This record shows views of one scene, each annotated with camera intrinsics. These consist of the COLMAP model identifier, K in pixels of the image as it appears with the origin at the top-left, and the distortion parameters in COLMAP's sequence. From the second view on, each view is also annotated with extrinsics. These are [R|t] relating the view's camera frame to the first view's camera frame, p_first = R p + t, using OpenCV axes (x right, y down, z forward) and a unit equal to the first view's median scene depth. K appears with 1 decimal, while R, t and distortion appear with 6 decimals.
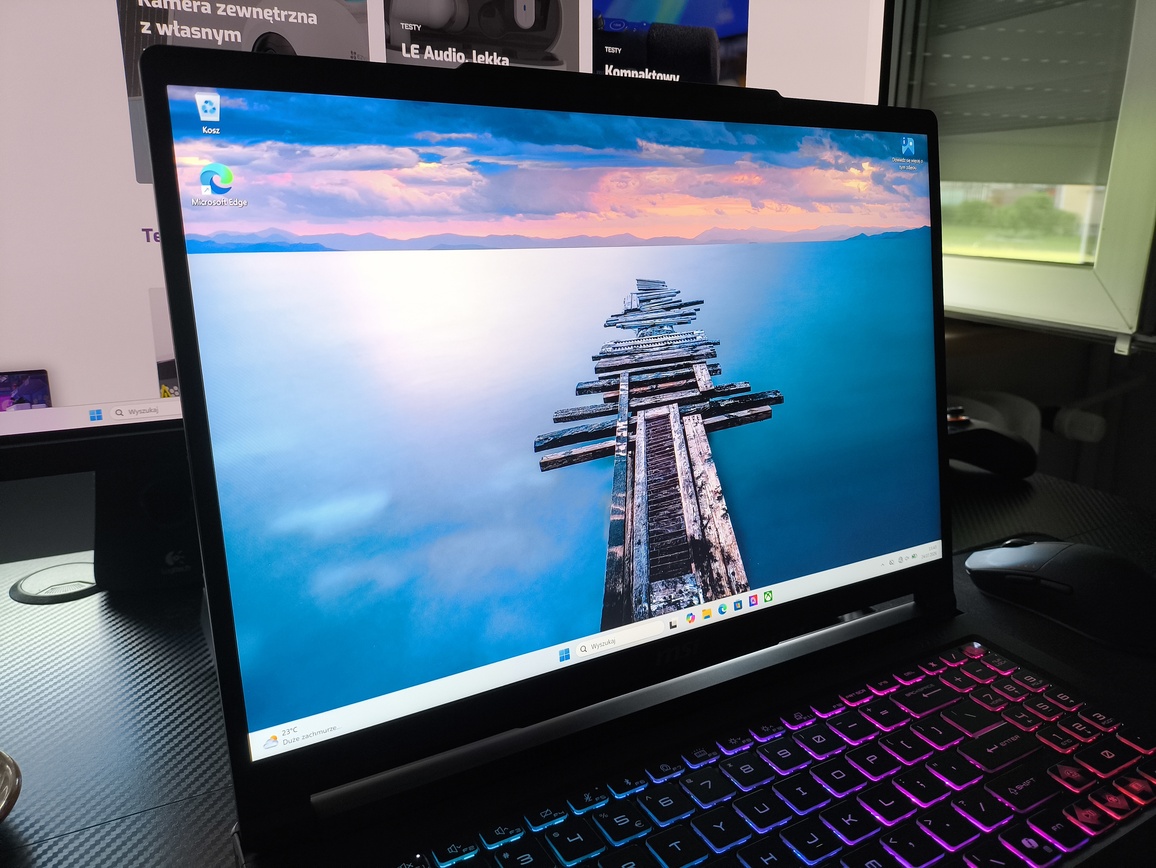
lens RADIAL K [[833.2, 0, 575.7], [0, 833.2, 440.4], [0, 0, 1]] dist [0.038018, -0.099975]
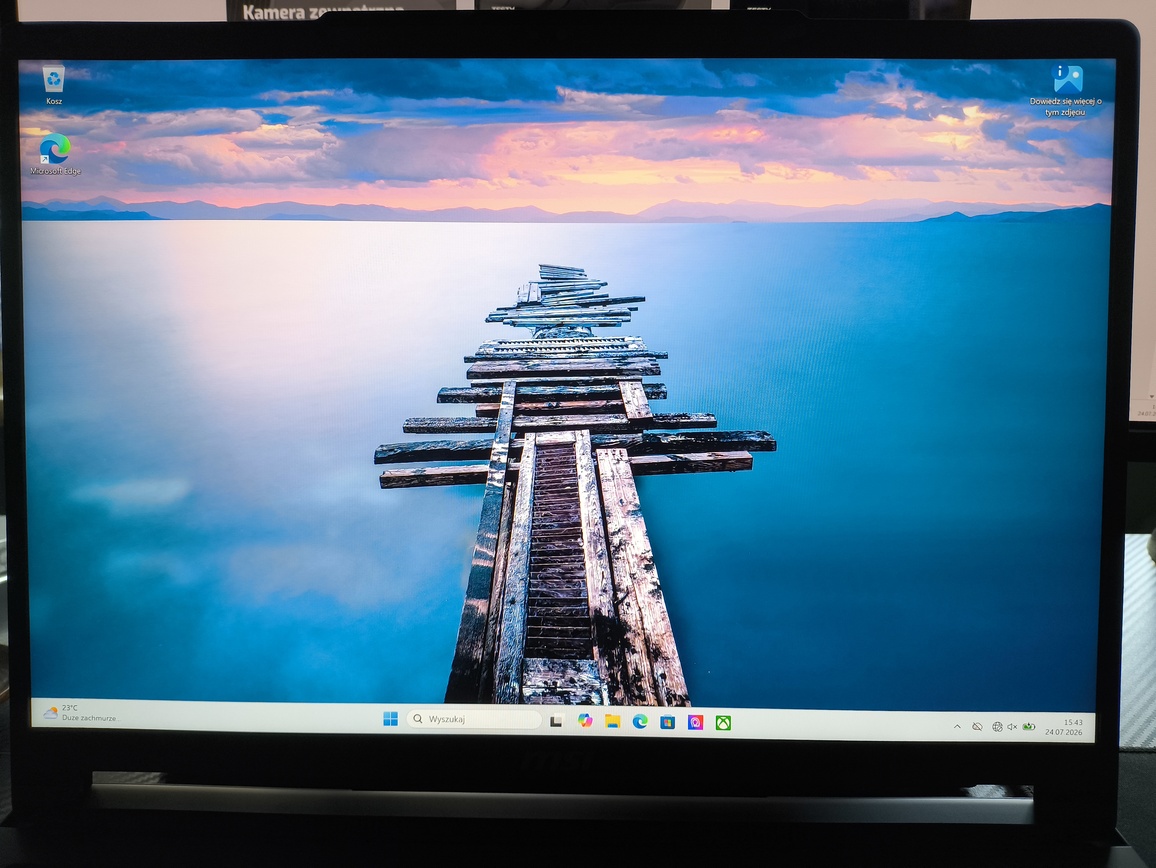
lens RADIAL K [[833.2, 0, 576.5], [0, 833.2, 437.1], [0, 0, 1]] dist [0.038018, -0.099975]
pose [[0.860791, 0.108099, -0.497347, 0.502184], [-0.136767, 0.990371, -0.021454, -0.020695], [0.490239, 0.086488, 0.867286, 0.349014]]
